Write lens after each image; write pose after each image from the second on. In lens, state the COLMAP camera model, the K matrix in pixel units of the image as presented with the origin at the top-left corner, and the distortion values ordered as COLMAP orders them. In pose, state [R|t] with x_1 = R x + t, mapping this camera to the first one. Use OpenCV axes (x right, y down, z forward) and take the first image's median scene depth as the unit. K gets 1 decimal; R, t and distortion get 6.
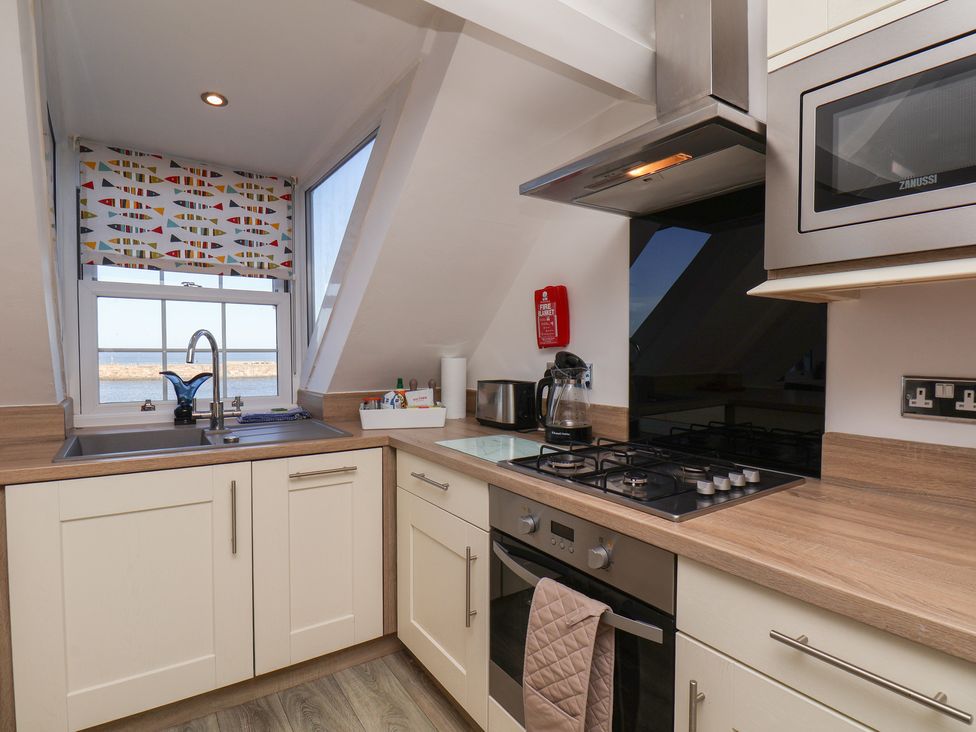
lens RADIAL K [[514.7, 0, 488.0], [0, 514.7, 366.0], [0, 0, 1]] dist [-0.002382, -0.016411]
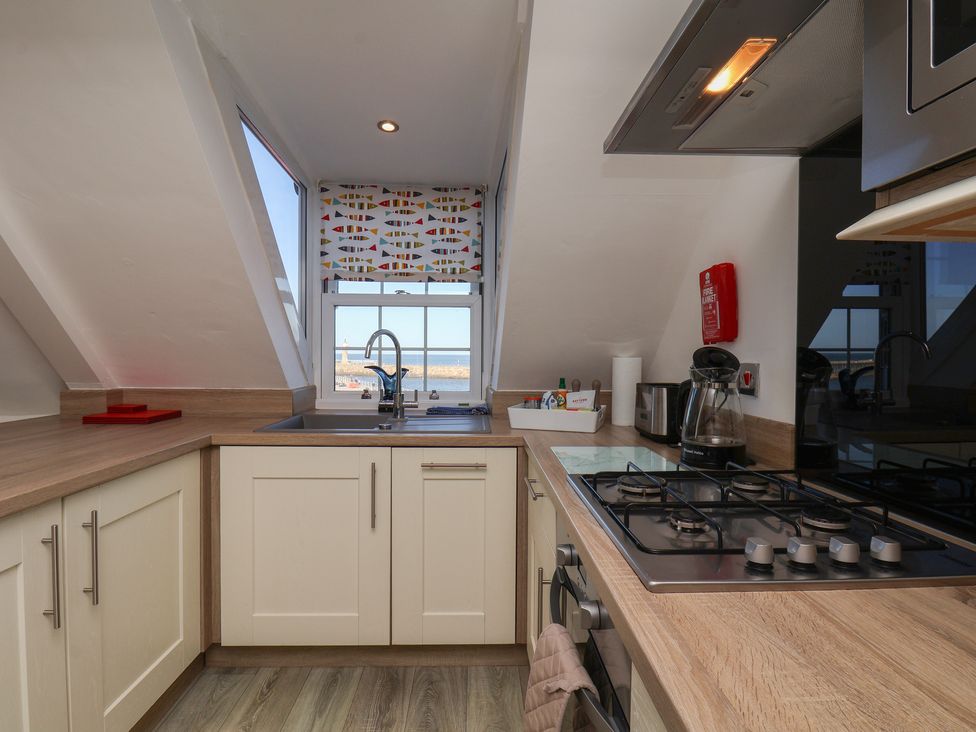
lens RADIAL K [[514.7, 0, 488.0], [0, 514.7, 366.0], [0, 0, 1]] dist [-0.002382, -0.016411]
pose [[0.842062, 0.015344, -0.539163, 0.233091], [-0.019907, 0.999798, -0.002637, 0.007745], [0.539013, 0.012953, 0.842198, 0.138215]]
